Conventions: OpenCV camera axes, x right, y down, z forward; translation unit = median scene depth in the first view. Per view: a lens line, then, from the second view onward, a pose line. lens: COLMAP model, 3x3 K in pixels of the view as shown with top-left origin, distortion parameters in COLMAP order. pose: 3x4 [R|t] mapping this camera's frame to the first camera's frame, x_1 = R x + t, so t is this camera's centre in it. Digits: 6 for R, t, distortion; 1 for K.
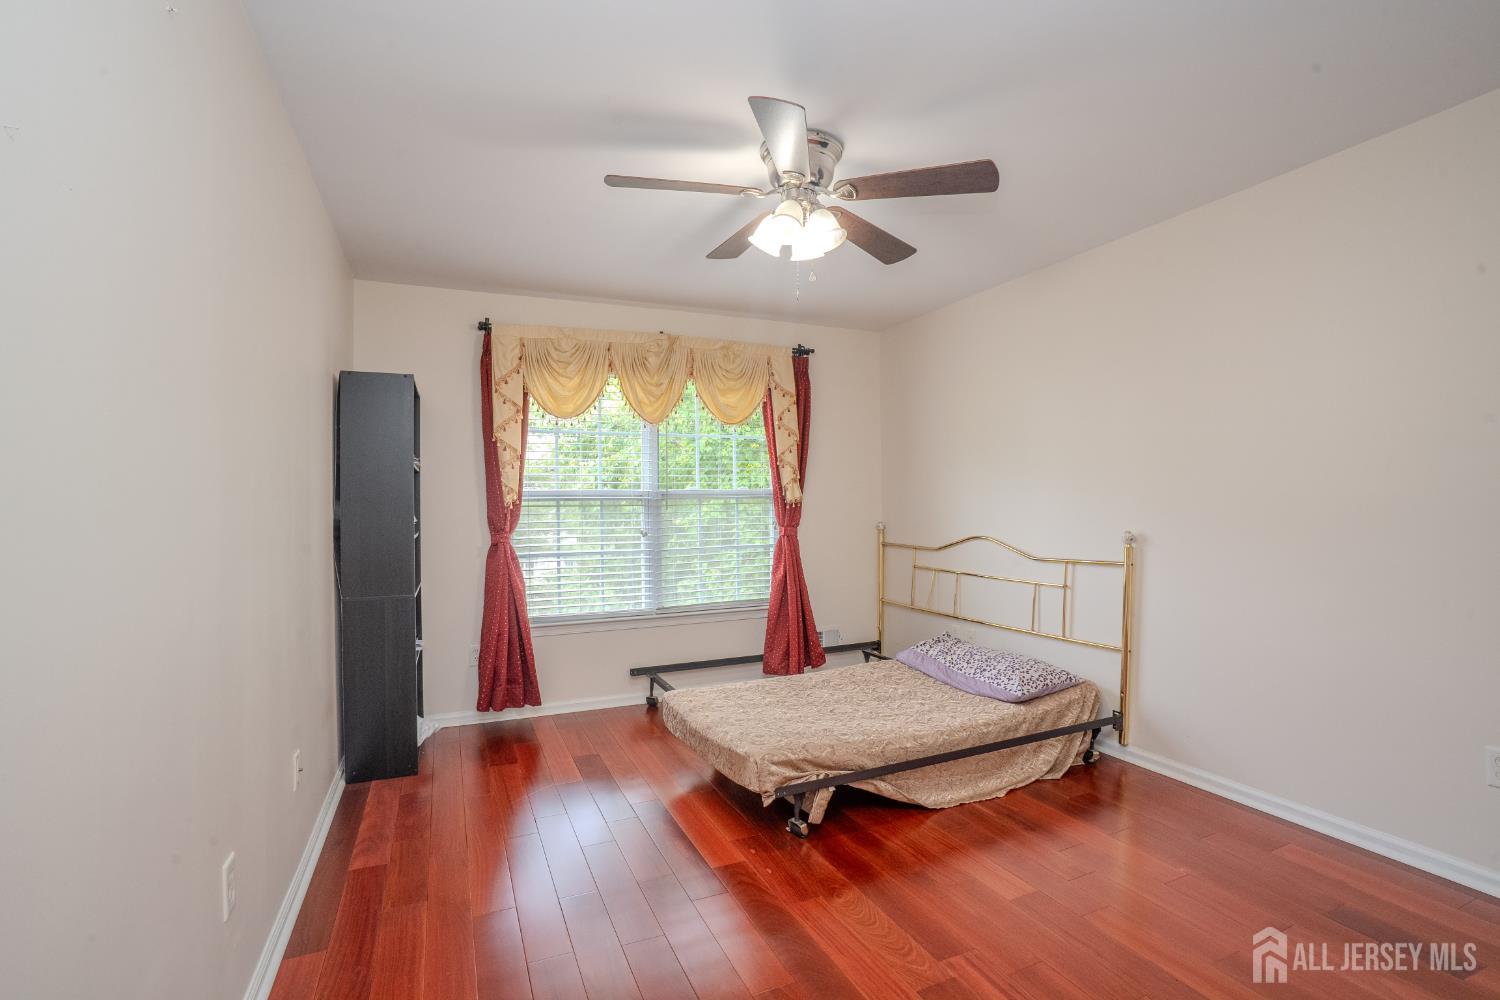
lens RADIAL K [[695.5, 0, 748.1], [0, 695.5, 501.5], [0, 0, 1]] dist [-0.038329, 0.012699]
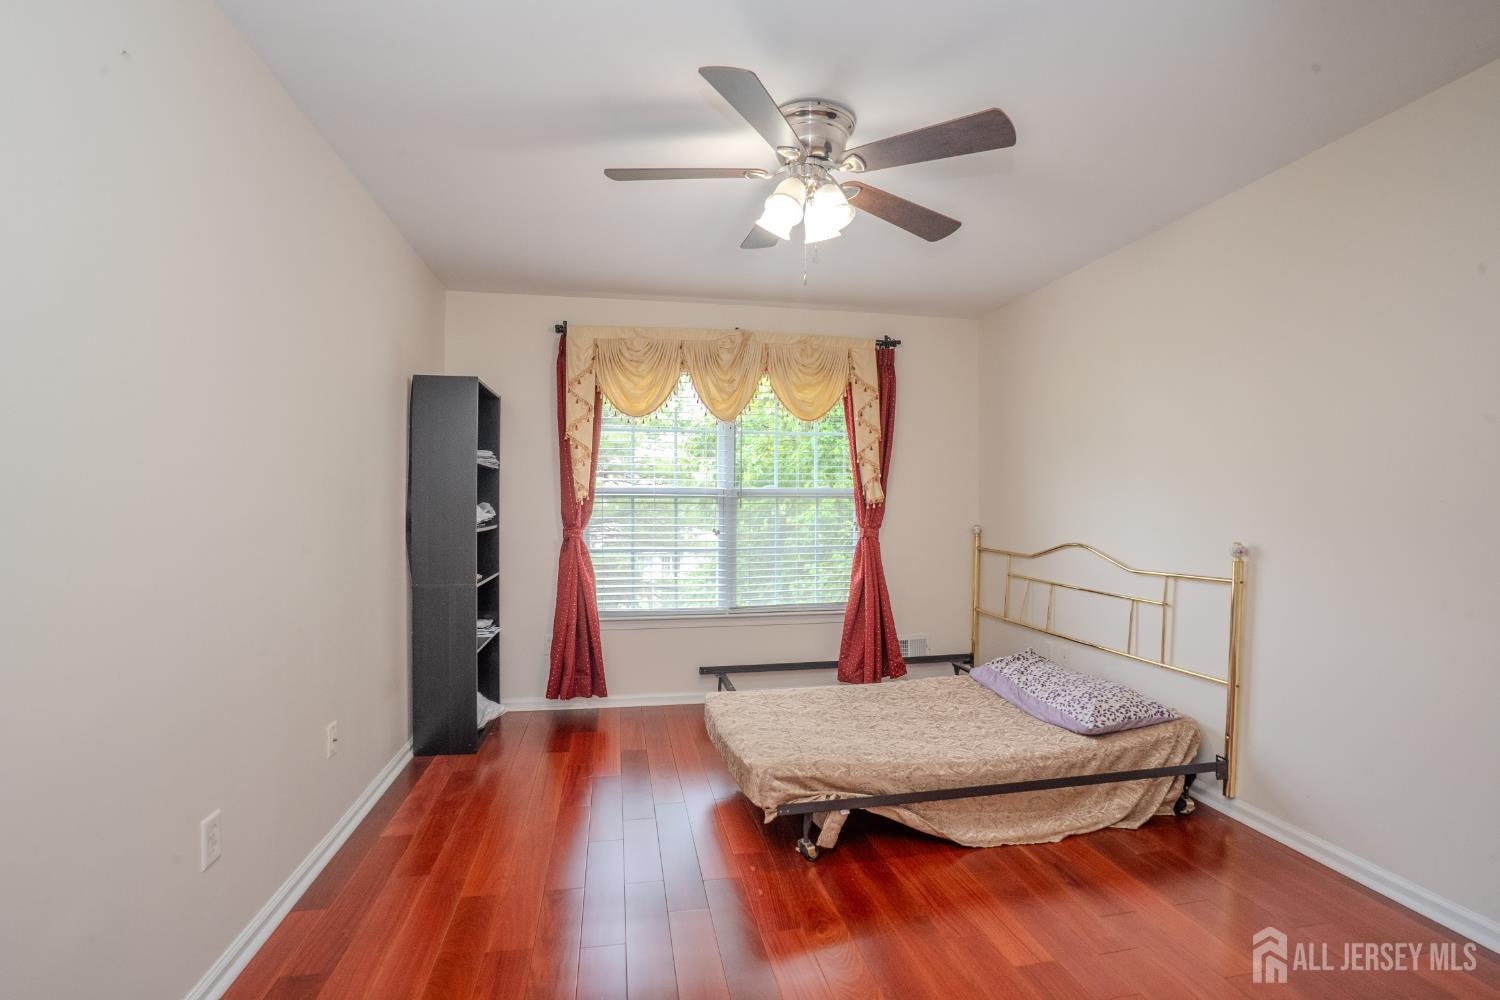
lens RADIAL K [[695.5, 0, 746.6], [0, 695.5, 499.3], [0, 0, 1]] dist [-0.038329, 0.012699]
pose [[0.974146, 0.013013, -0.225544, 0.144952], [-0.013513, 0.999908, -0.000669, -0.000019], [0.225515, 0.003700, 0.974233, 0.051775]]
